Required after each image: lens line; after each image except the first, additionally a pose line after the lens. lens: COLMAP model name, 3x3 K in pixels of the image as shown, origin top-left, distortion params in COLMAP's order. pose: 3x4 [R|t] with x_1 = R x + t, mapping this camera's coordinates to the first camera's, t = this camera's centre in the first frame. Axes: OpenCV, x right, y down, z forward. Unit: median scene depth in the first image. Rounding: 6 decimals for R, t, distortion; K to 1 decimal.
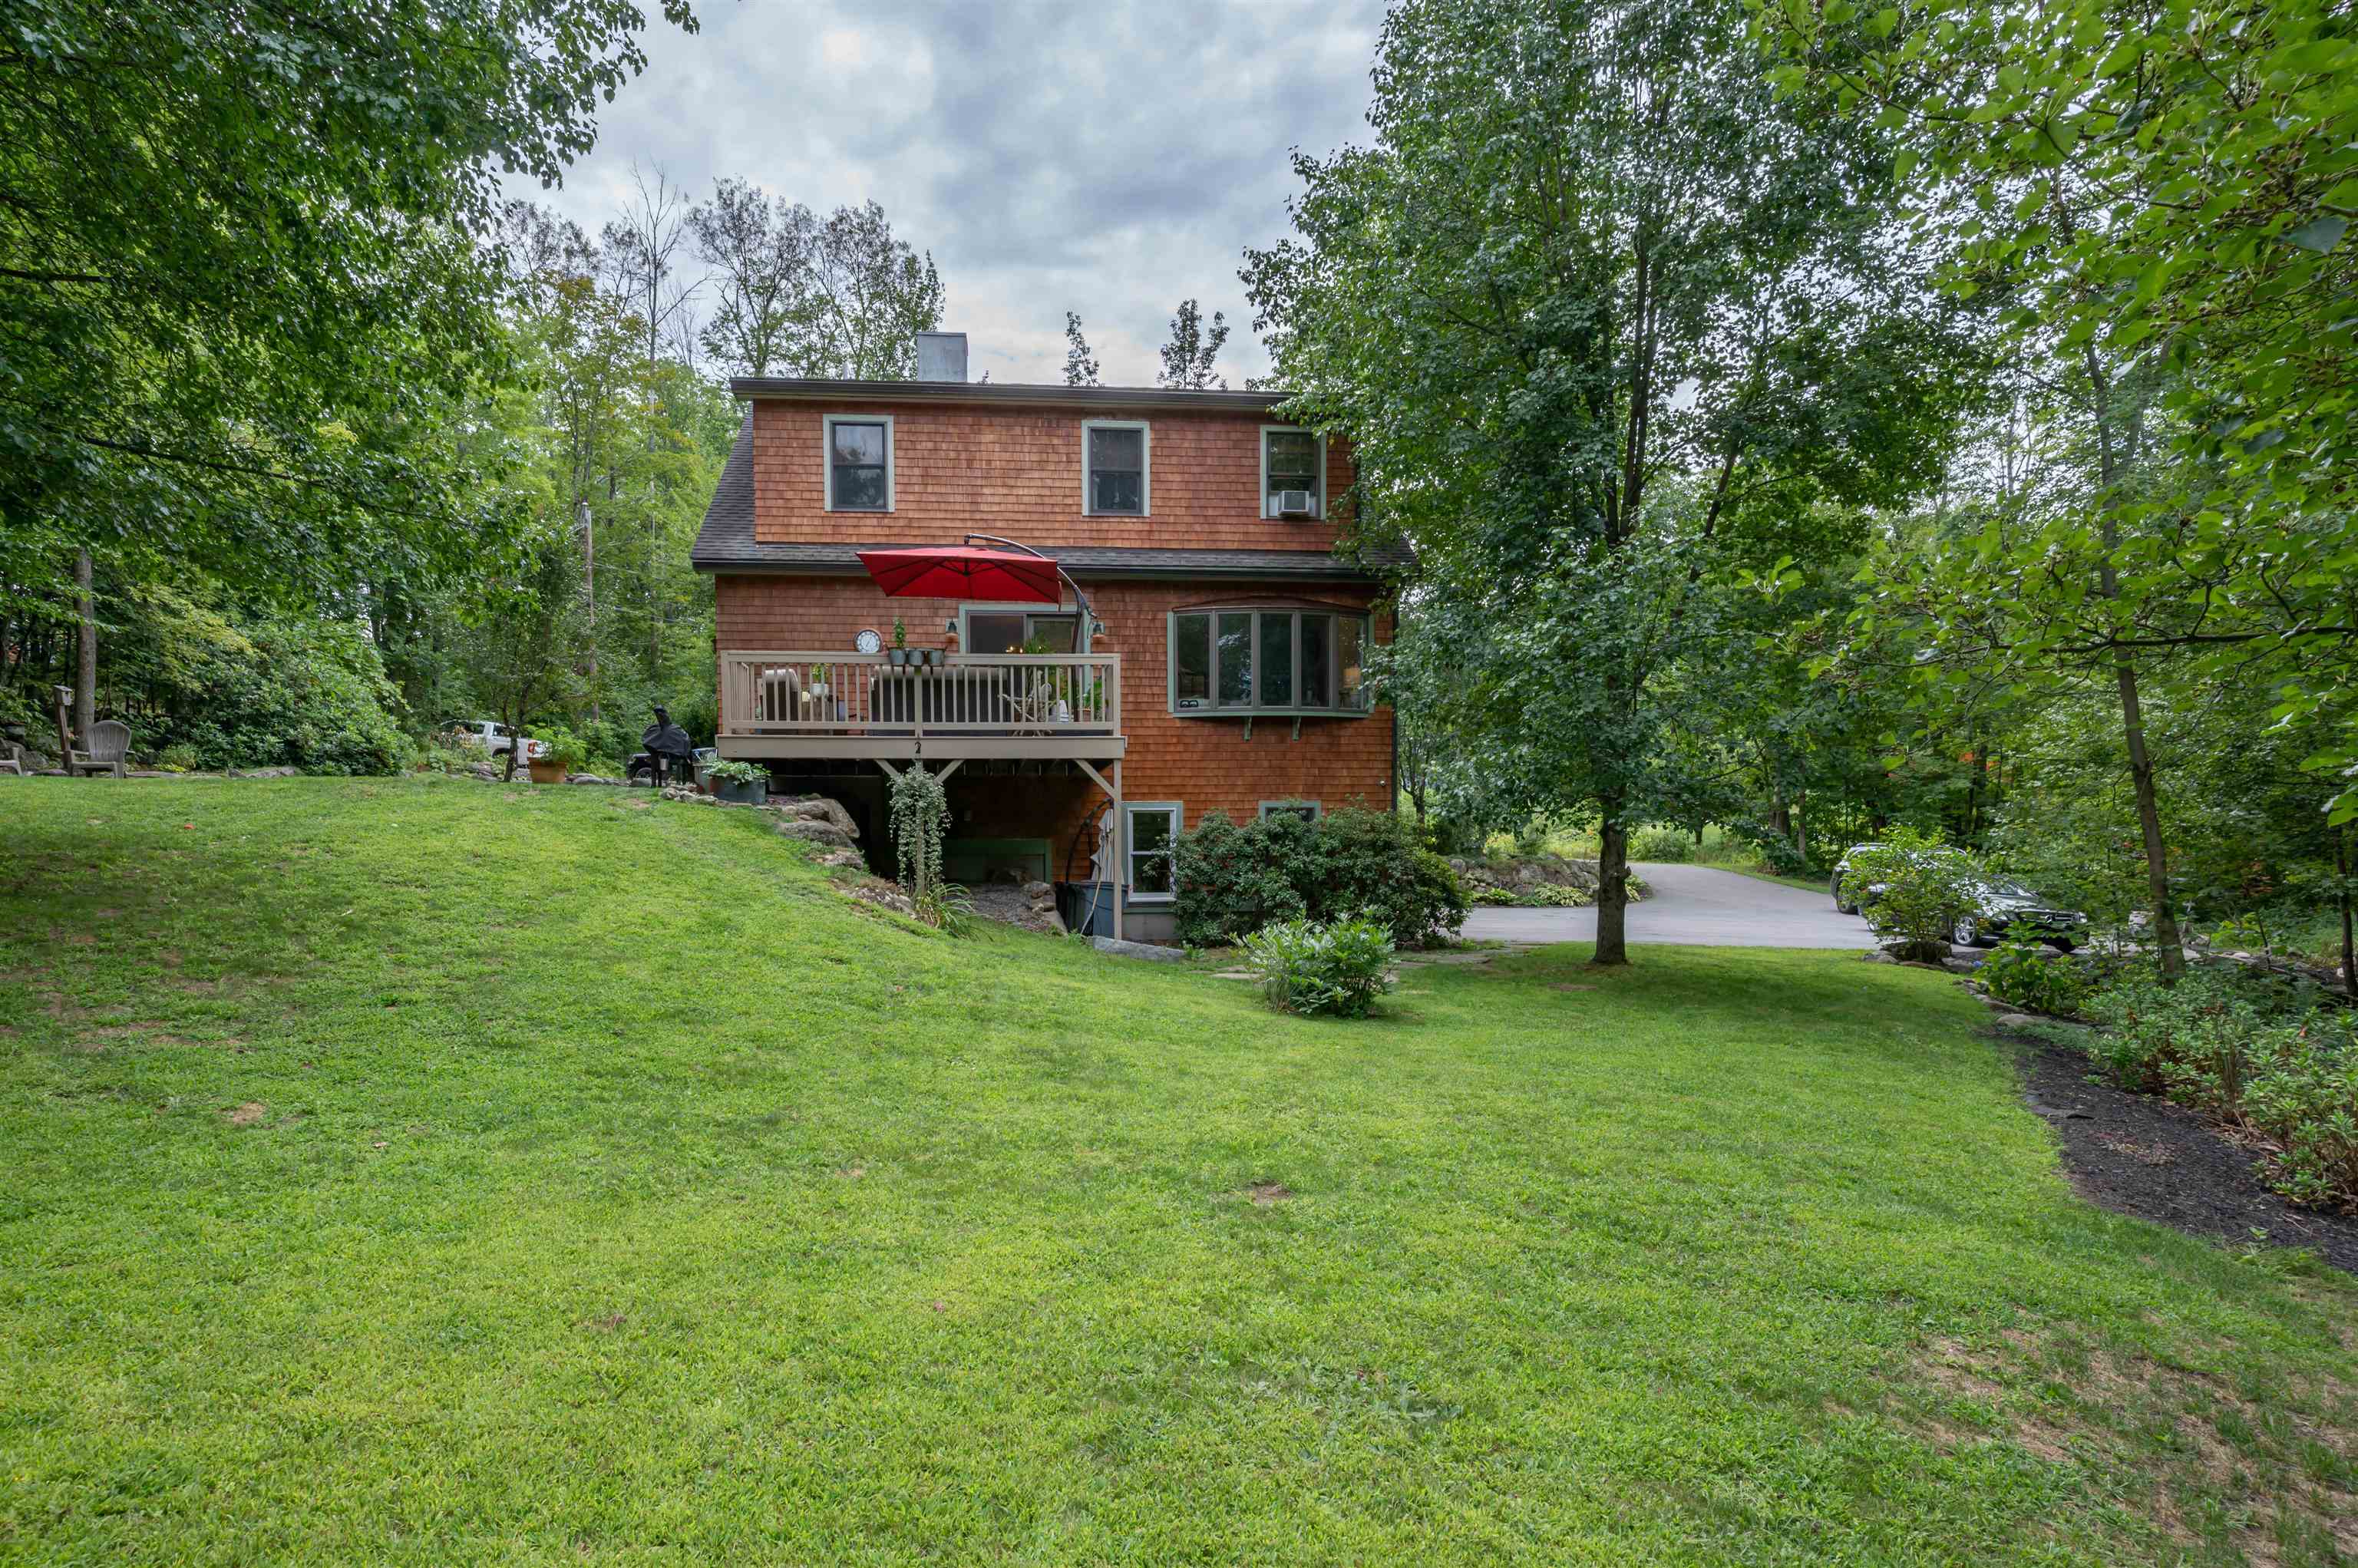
lens RADIAL K [[1137.3, 0, 1175.9], [0, 1137.3, 876.0], [0, 0, 1]] dist [-0.004251, 0.000331]
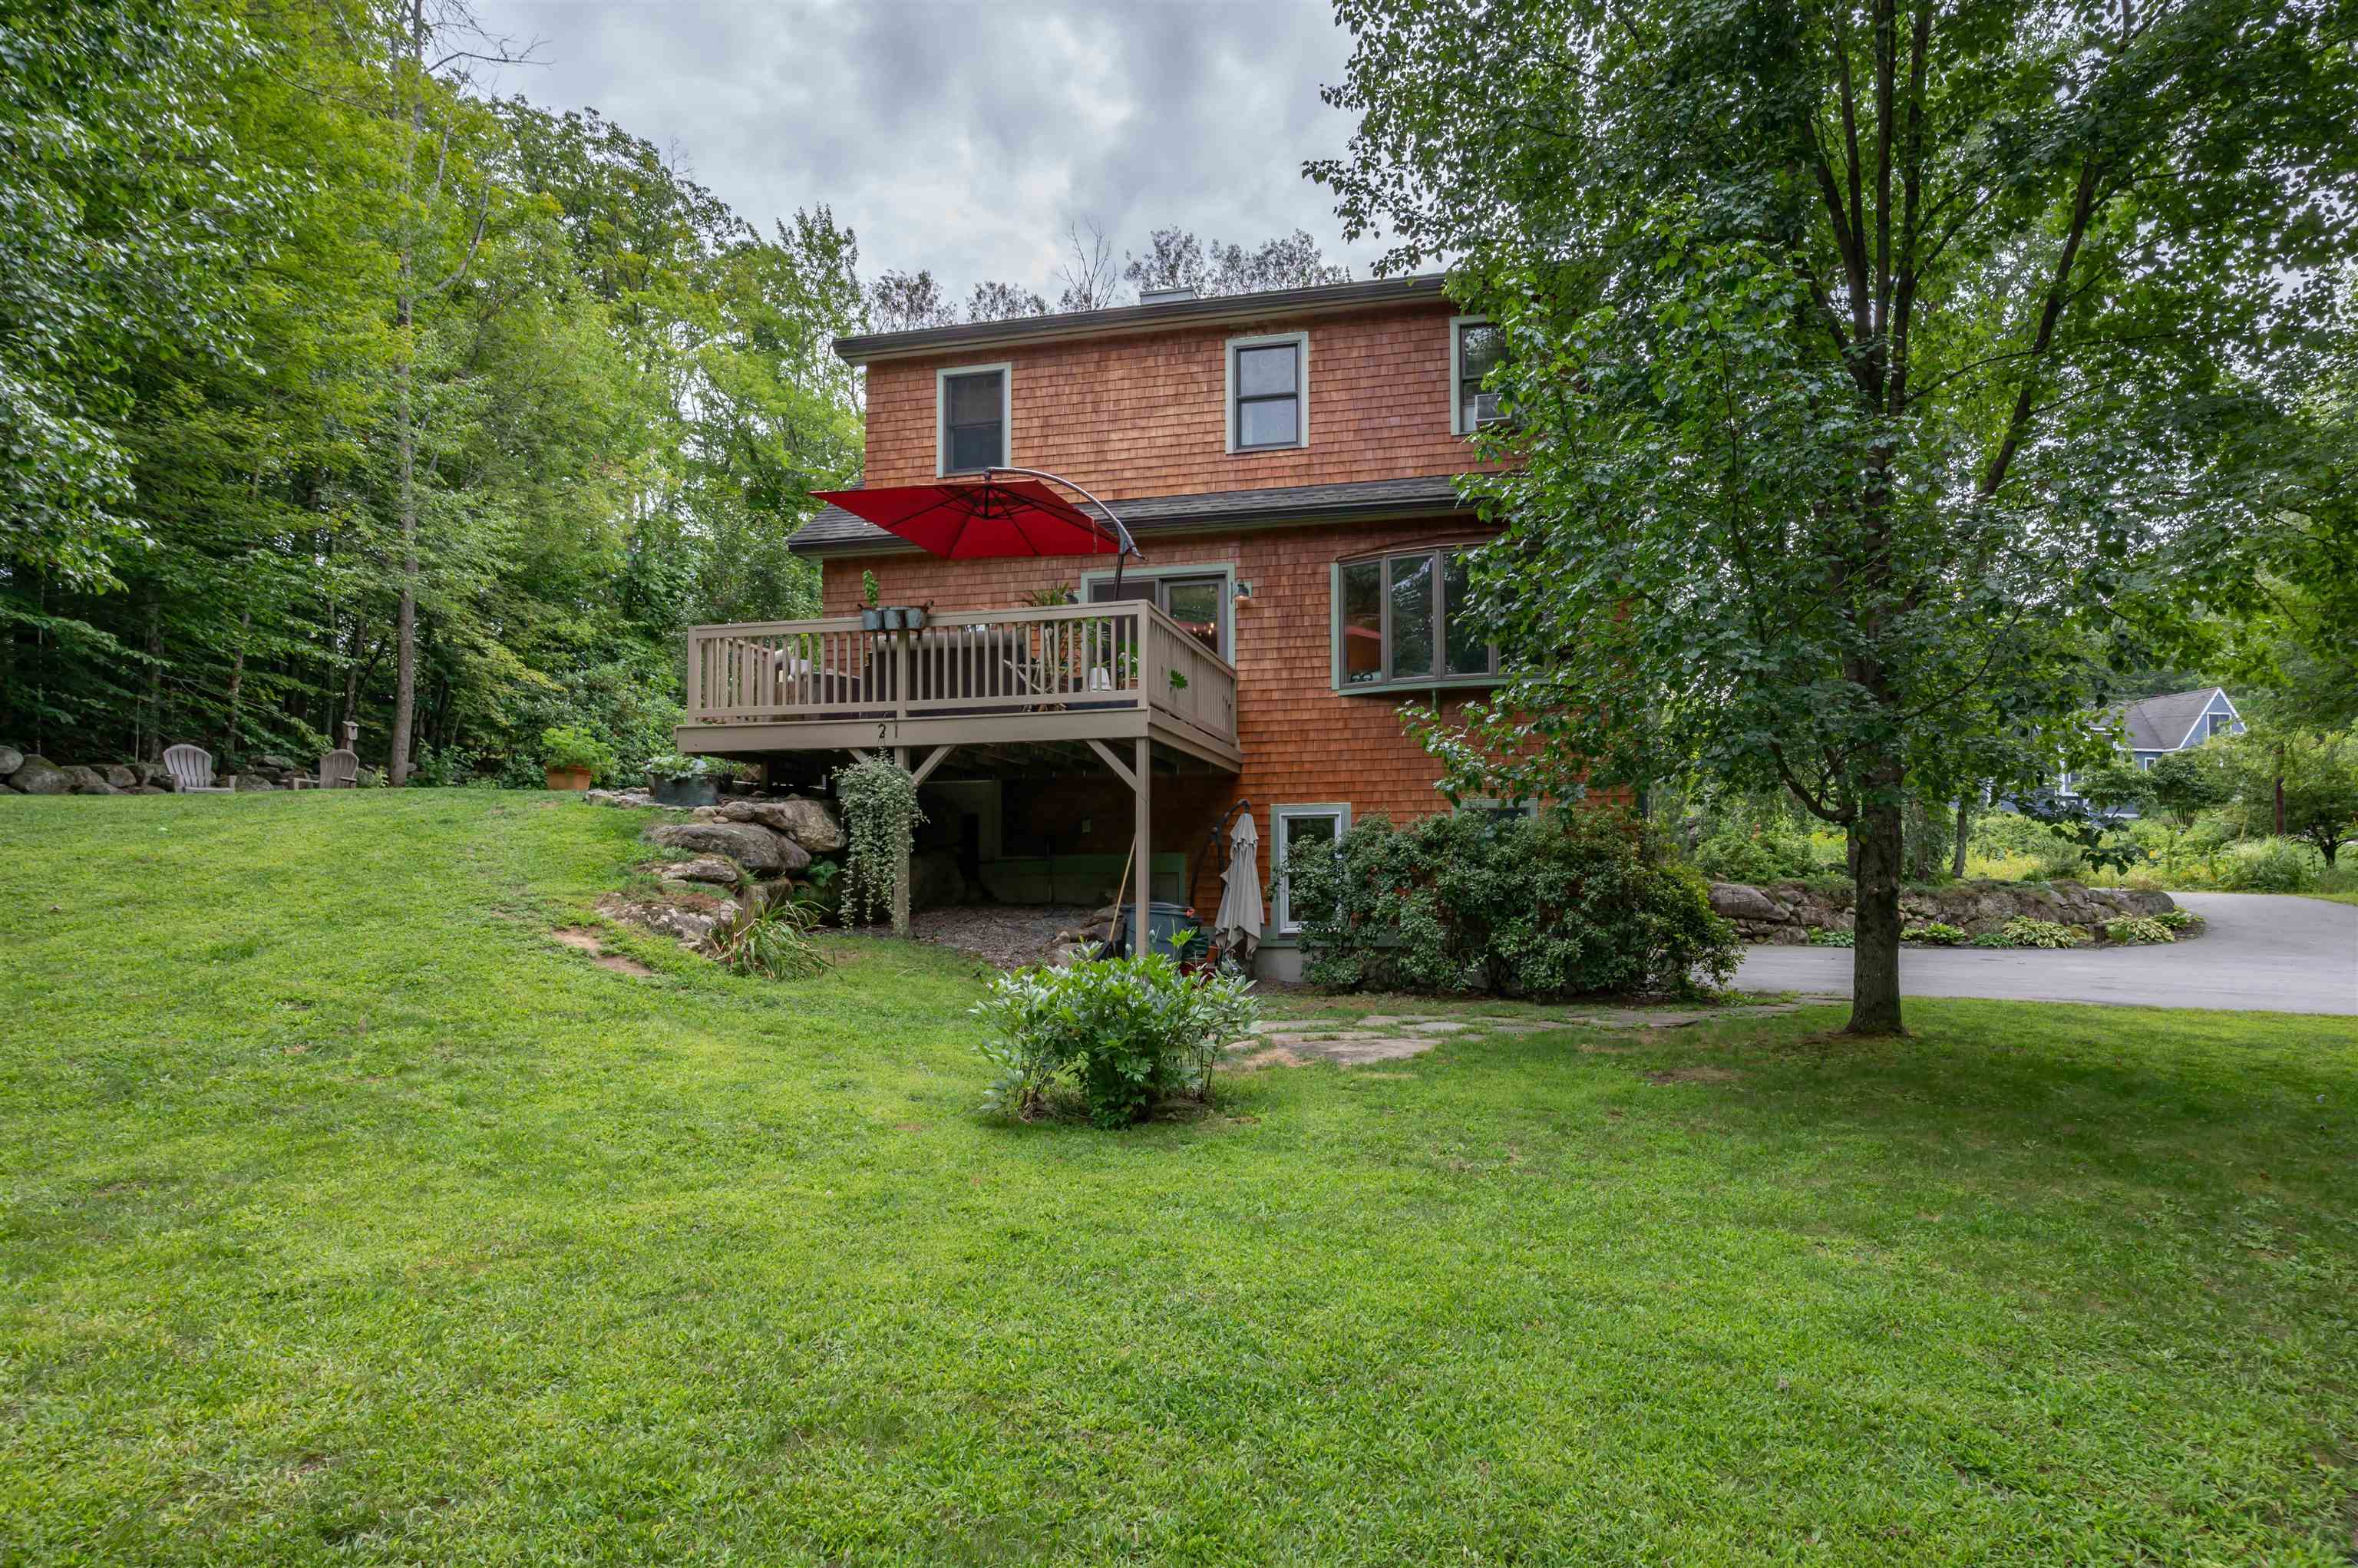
lens RADIAL K [[1157.6, 0, 1374.4], [0, 1157.6, 839.3], [0, 0, 1]] dist [0.002534, 0.000288]
pose [[0.957587, -0.015193, -0.287742, 0.271323], [-0.003213, 0.997984, -0.063386, 0.009951], [0.288125, 0.061622, 0.955608, 0.276958]]
